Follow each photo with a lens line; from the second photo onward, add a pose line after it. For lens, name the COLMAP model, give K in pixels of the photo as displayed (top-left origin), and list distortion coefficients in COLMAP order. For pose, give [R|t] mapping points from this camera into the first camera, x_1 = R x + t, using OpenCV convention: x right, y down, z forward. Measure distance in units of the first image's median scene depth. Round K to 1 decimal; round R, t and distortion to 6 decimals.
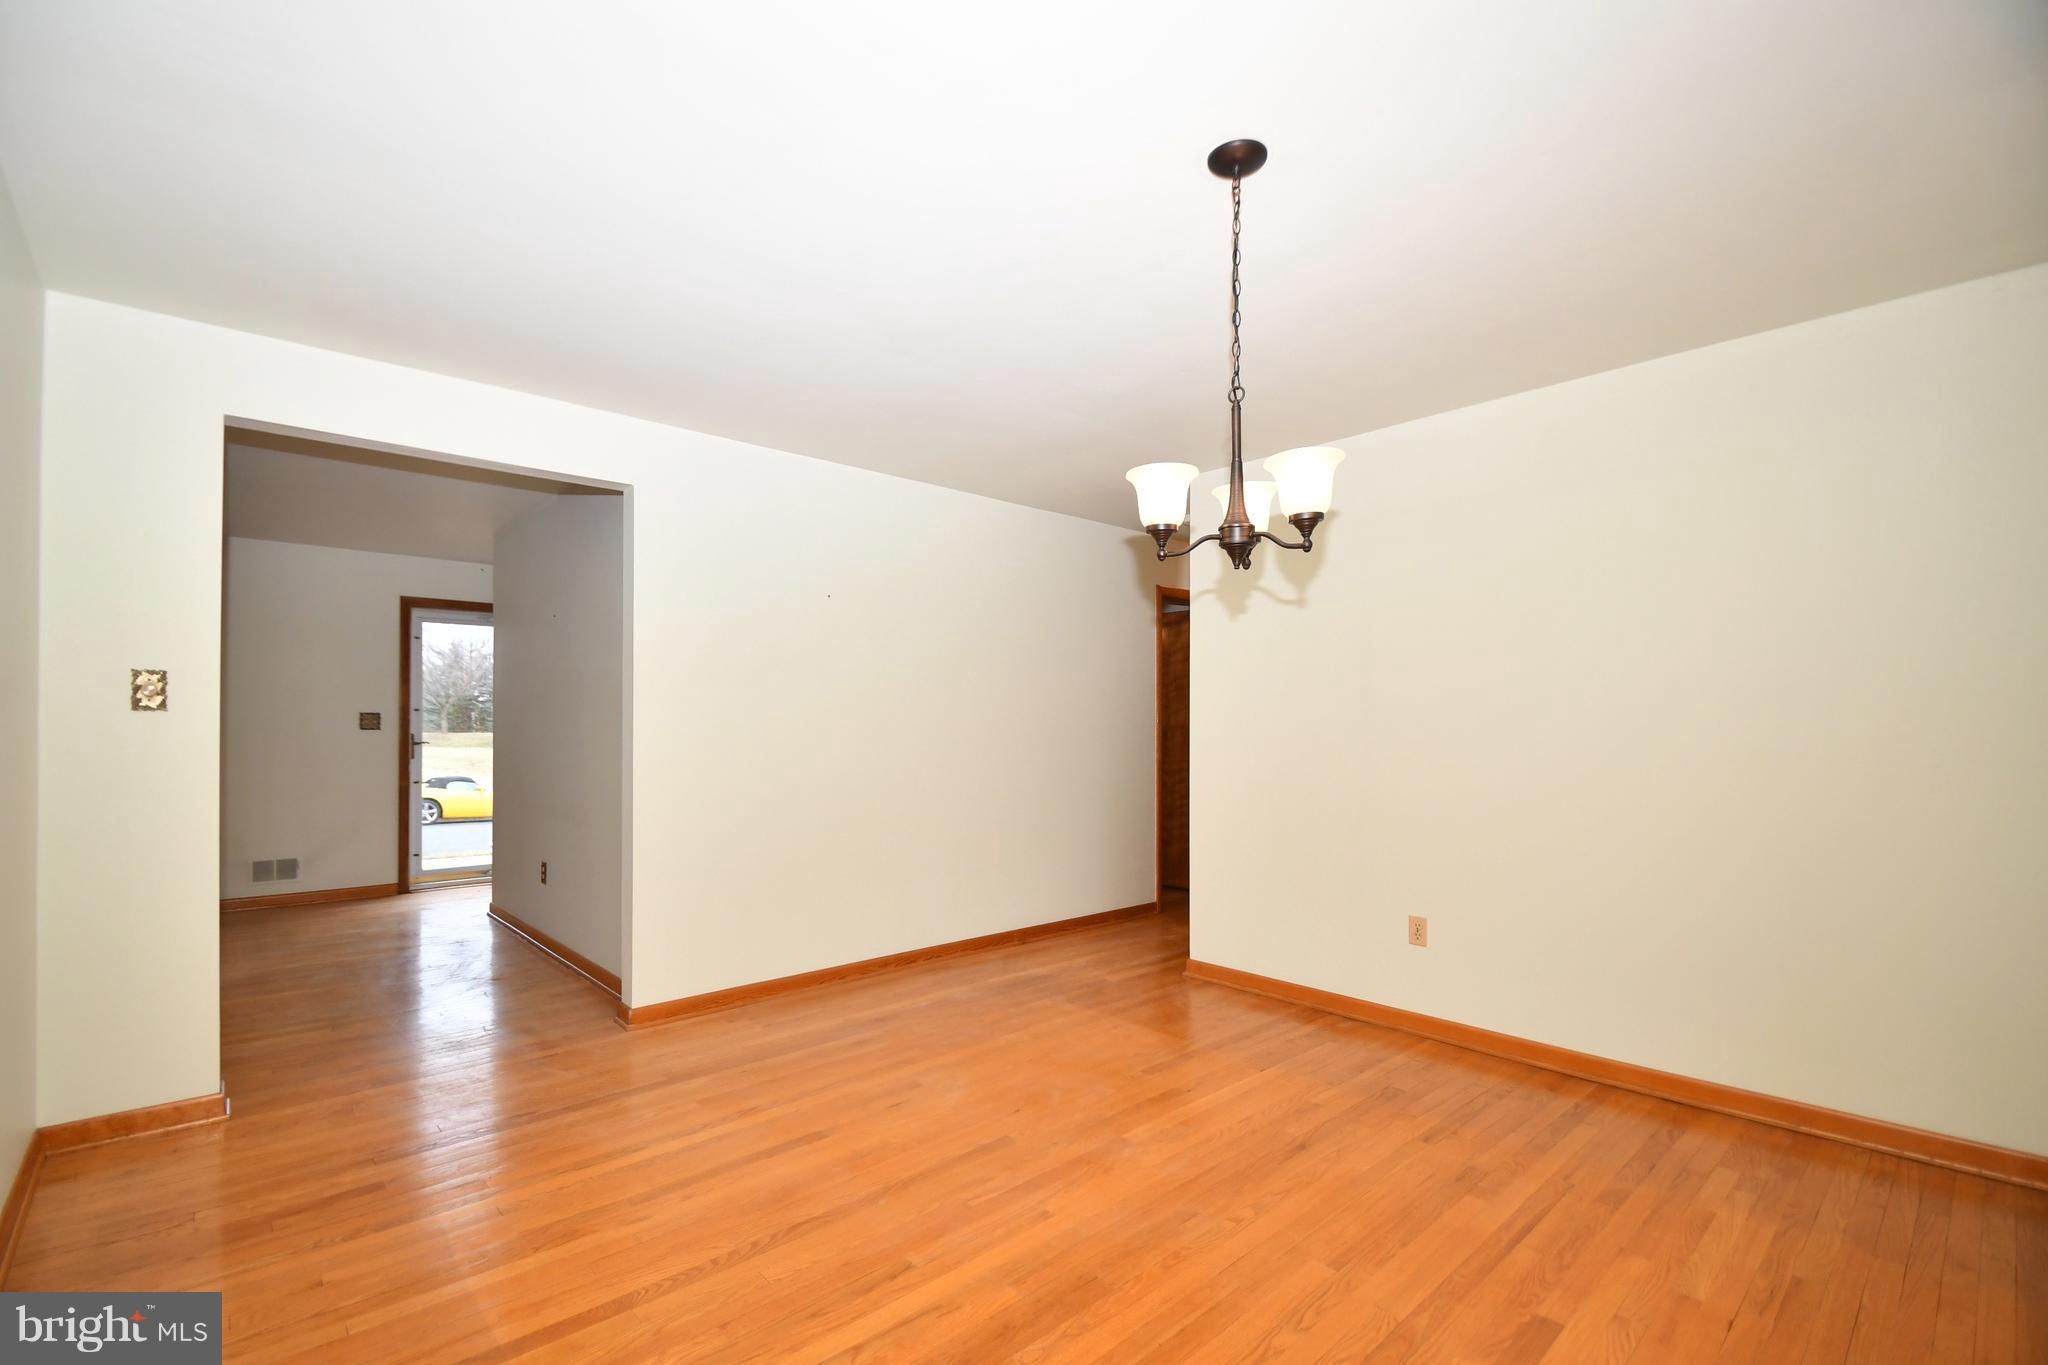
lens RADIAL K [[898.4, 0, 998.3], [0, 898.4, 718.8], [0, 0, 1]] dist [0.005097, -0.012946]
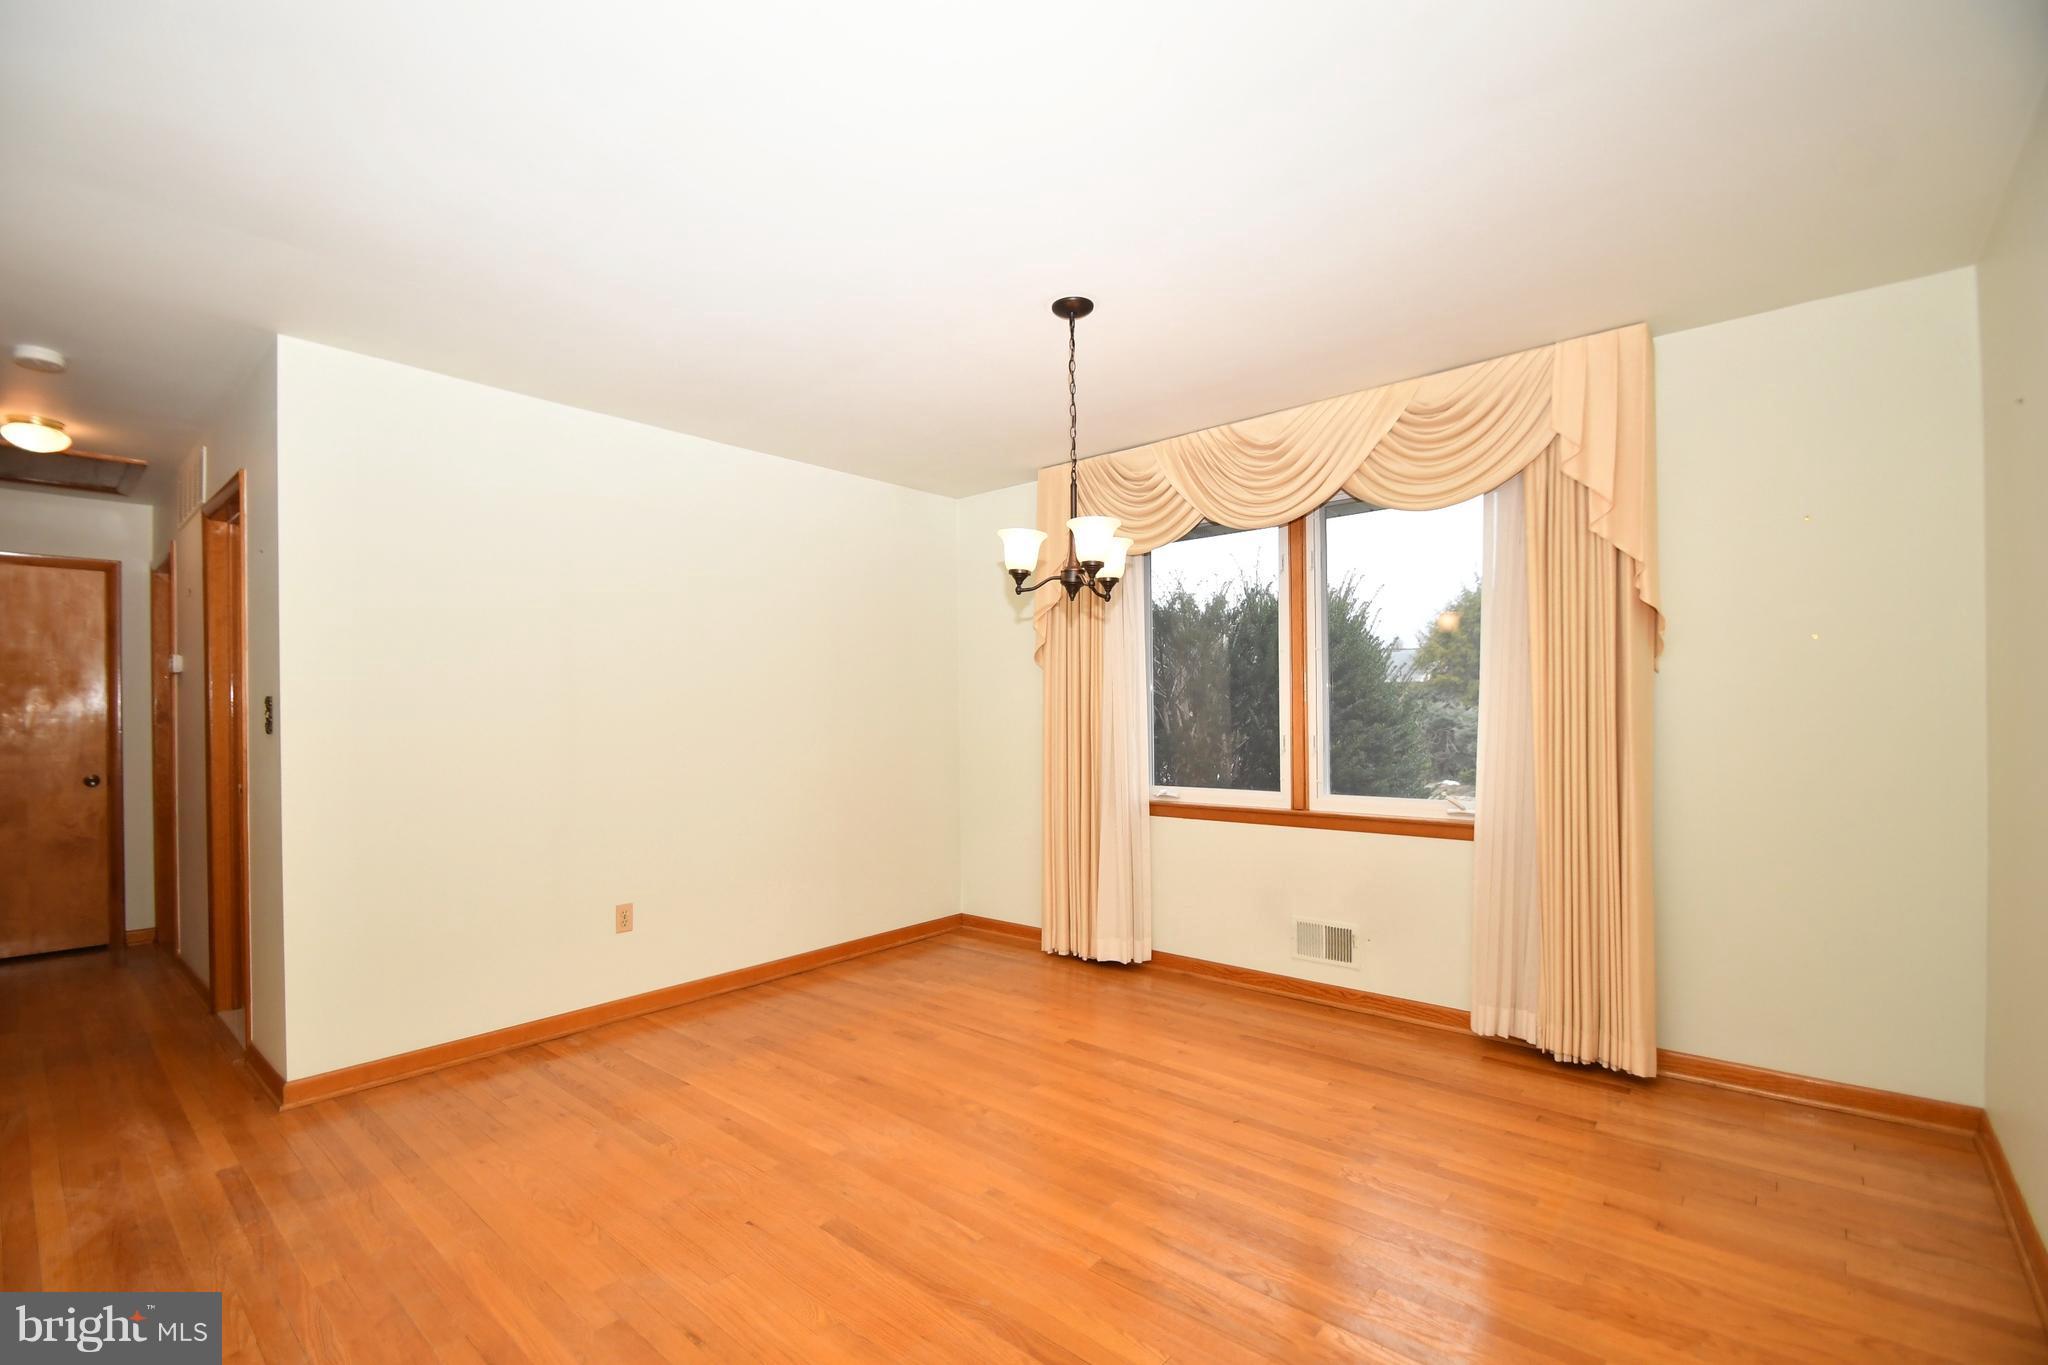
lens RADIAL K [[898.4, 0, 998.3], [0, 898.4, 718.8], [0, 0, 1]] dist [0.005097, -0.012946]
pose [[-0.126421, -0.006666, 0.991954, -0.805366], [0.004574, 0.999963, 0.007303, 0.004385], [-0.991966, 0.005461, -0.126385, 0.941272]]
